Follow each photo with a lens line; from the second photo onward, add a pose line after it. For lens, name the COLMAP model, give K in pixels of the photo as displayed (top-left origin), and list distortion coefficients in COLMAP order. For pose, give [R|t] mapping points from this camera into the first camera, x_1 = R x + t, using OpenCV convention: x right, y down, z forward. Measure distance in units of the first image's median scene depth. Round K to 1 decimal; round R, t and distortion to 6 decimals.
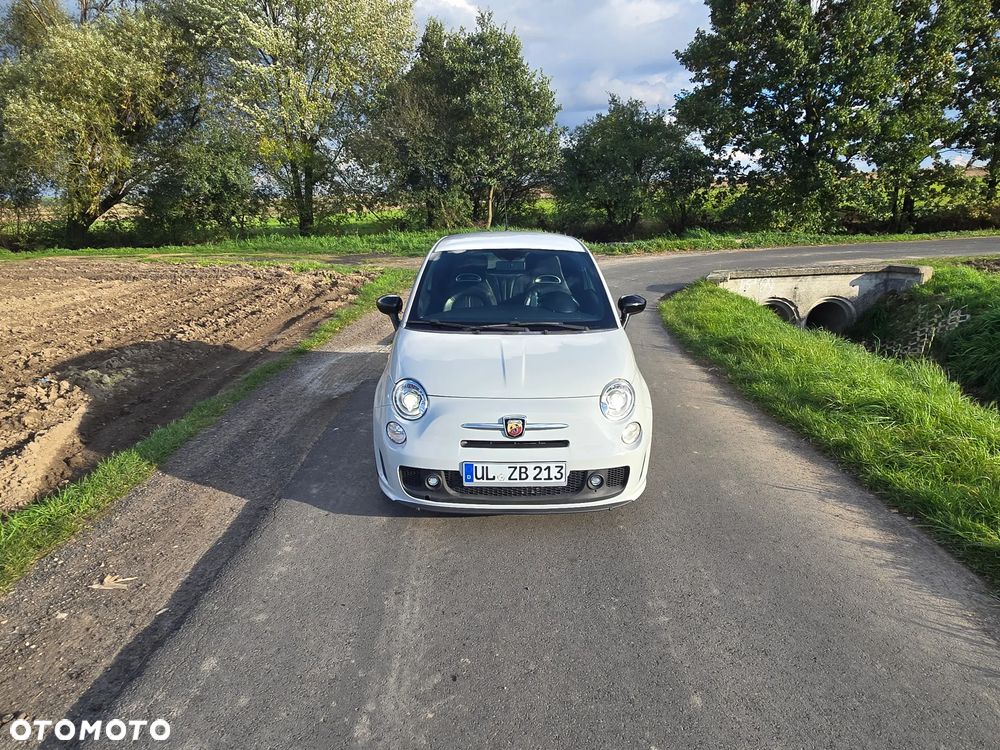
lens RADIAL K [[630.8, 0, 492.0], [0, 630.8, 377.3], [0, 0, 1]] dist [0.005205, -0.012019]
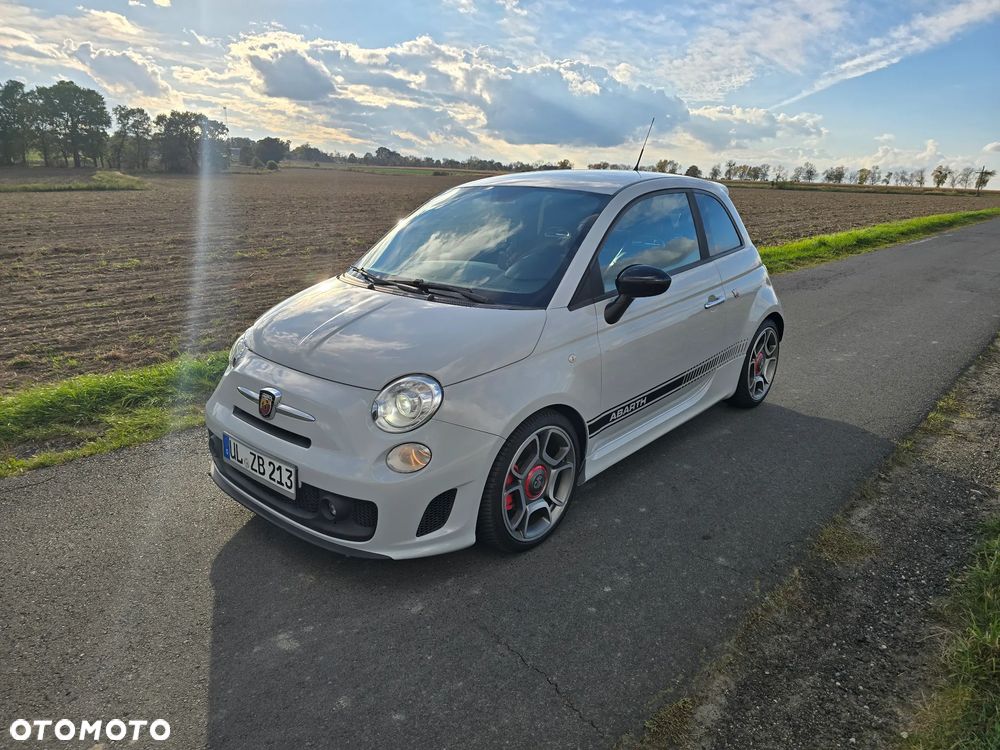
lens RADIAL K [[662.5, 0, 497.4], [0, 662.5, 384.9], [0, 0, 1]] dist [0.067375, -0.060190]
pose [[0.752499, 0.207177, -0.625158, 0.098545], [-0.182653, 0.977647, 0.104134, -0.010349], [0.632758, 0.035827, 0.773520, 0.073734]]
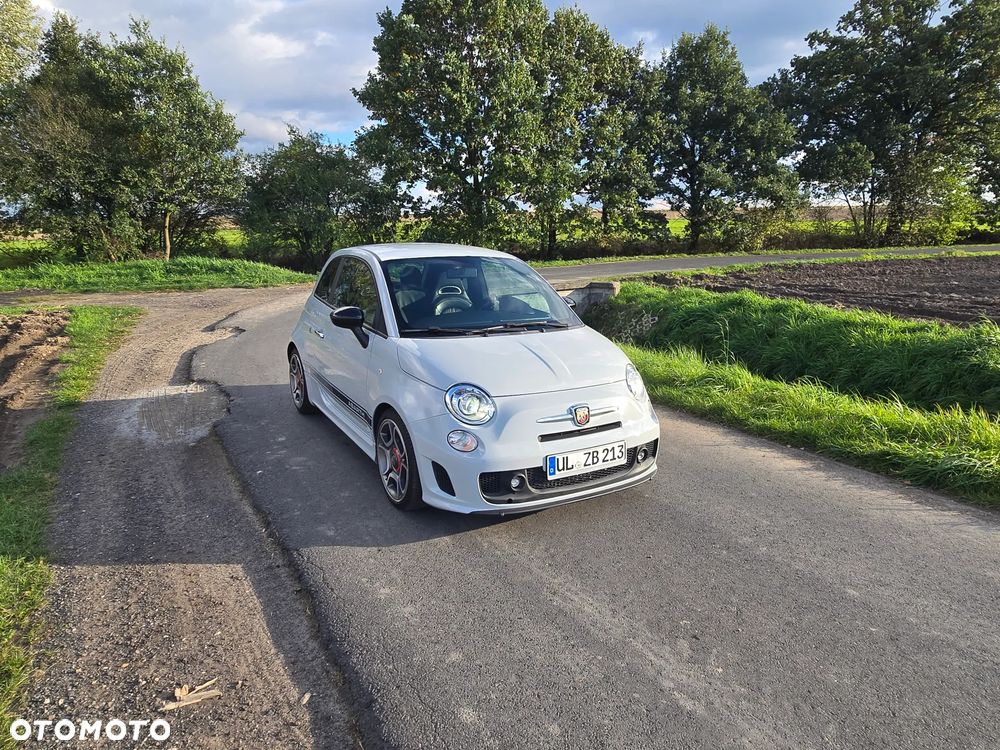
lens RADIAL K [[630.8, 0, 492.0], [0, 630.8, 377.3], [0, 0, 1]] dist [0.005205, -0.012019]
pose [[0.864279, -0.099674, 0.493039, -0.080079], [0.125094, 0.991968, -0.018746, 0.002336], [-0.487210, 0.077878, 0.869805, 0.021050]]
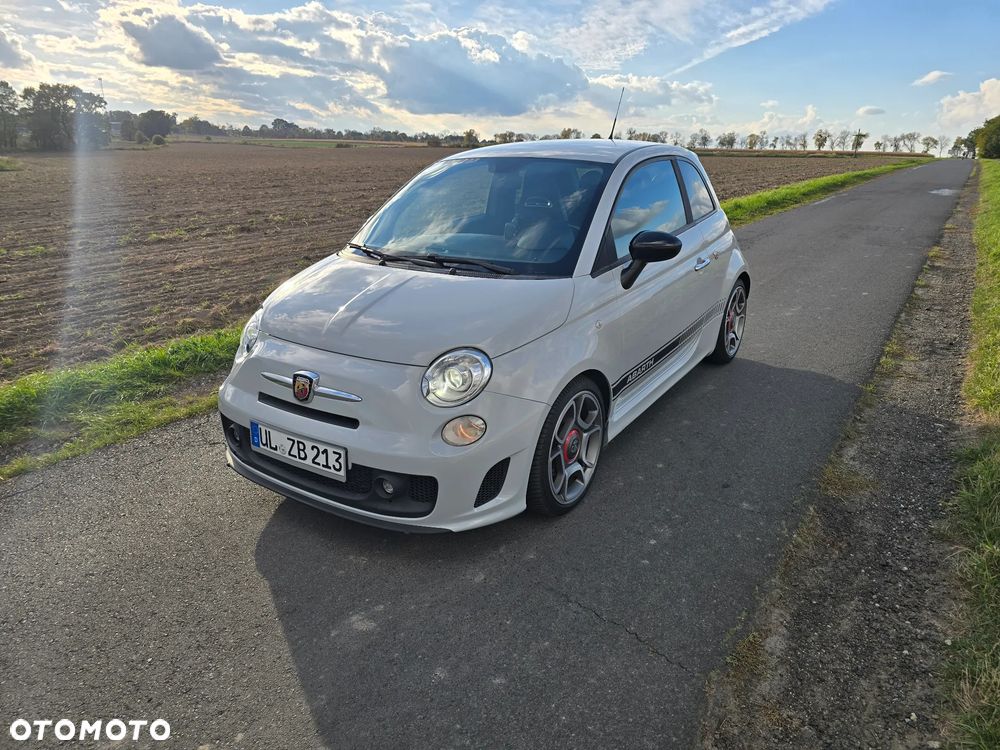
lens RADIAL K [[663.7, 0, 500.0], [0, 663.7, 375.0], [0, 0, 1]] dist [0.066417, -0.060715]
pose [[0.837728, 0.172384, -0.518165, 0.084154], [-0.135087, 0.984795, 0.109226, -0.006960], [0.529115, -0.021504, 0.848278, 0.061073]]
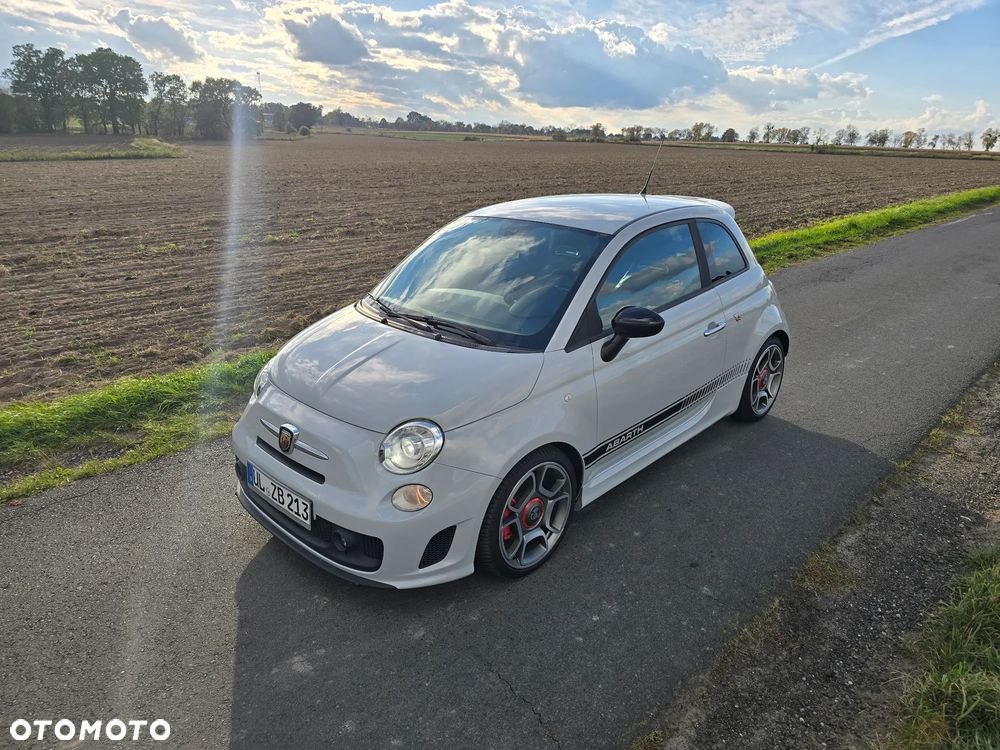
lens RADIAL K [[665.7, 0, 498.9], [0, 665.7, 365.4], [0, 0, 1]] dist [0.061553, -0.053090]
pose [[0.722894, 0.229701, -0.651661, 0.105084], [-0.187153, 0.972962, 0.135345, -0.024998], [0.665130, 0.024120, 0.746338, 0.069975]]
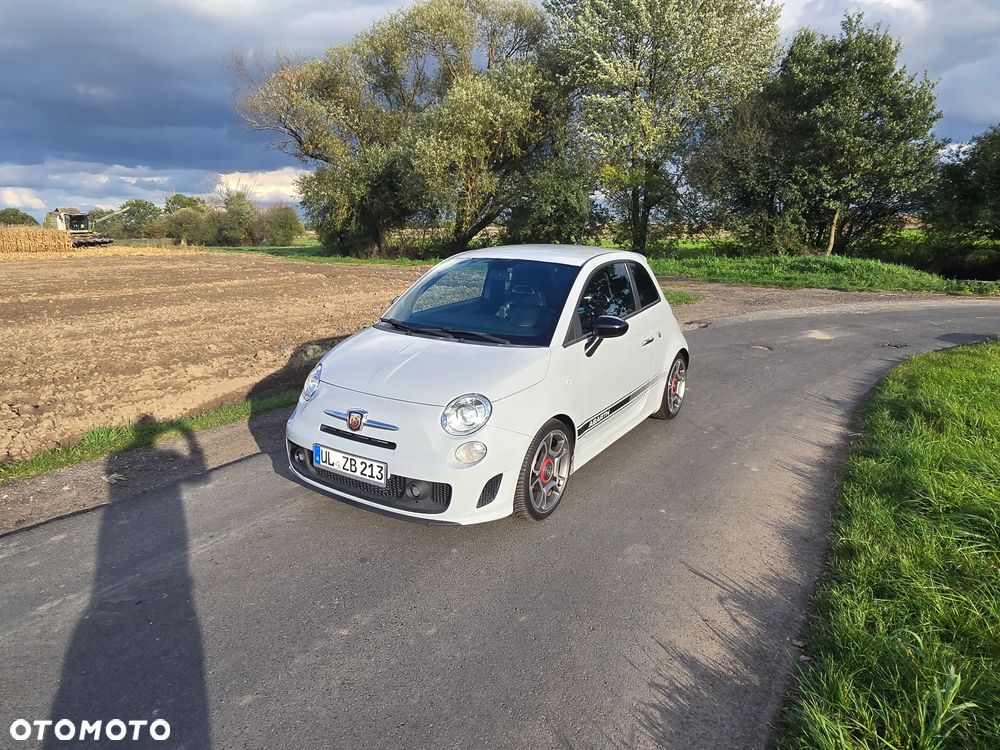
lens RADIAL K [[630.8, 0, 492.0], [0, 630.8, 377.3], [0, 0, 1]] dist [0.005205, -0.012019]
pose [[0.842467, 0.142480, -0.519566, 0.100174], [-0.161595, 0.986820, 0.008592, -0.004752], [0.513942, 0.076721, 0.854387, 0.029832]]
